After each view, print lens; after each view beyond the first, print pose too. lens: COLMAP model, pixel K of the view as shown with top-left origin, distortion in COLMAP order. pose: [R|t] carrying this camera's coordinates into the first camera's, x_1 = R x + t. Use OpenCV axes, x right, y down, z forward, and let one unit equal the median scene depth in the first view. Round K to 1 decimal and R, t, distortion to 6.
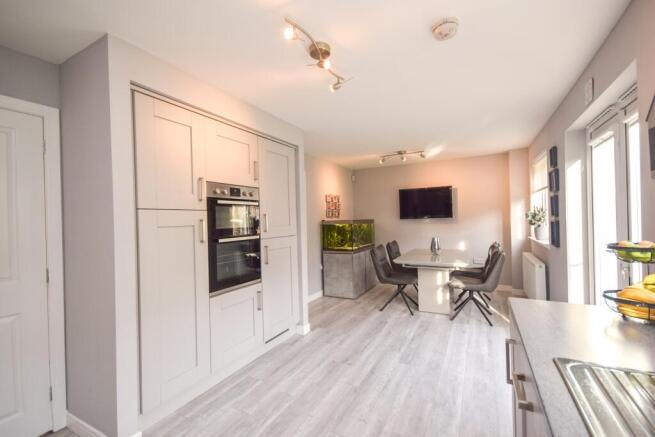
lens RADIAL K [[294.6, 0, 327.1], [0, 294.6, 217.0], [0, 0, 1]] dist [0.009377, -0.000961]
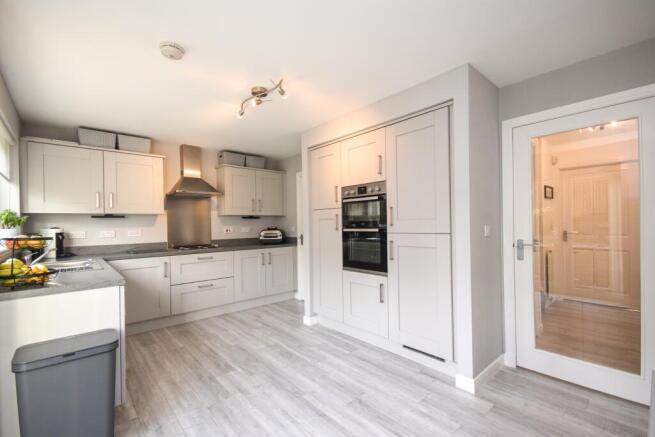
lens RADIAL K [[294.6, 0, 326.4], [0, 294.6, 223.2], [0, 0, 1]] dist [0.009377, -0.000961]
pose [[-0.375757, 0.027840, -0.926300, 0.854596], [0.034818, 0.999267, 0.015909, 0.023164], [0.926064, -0.026274, -0.376451, 1.339359]]
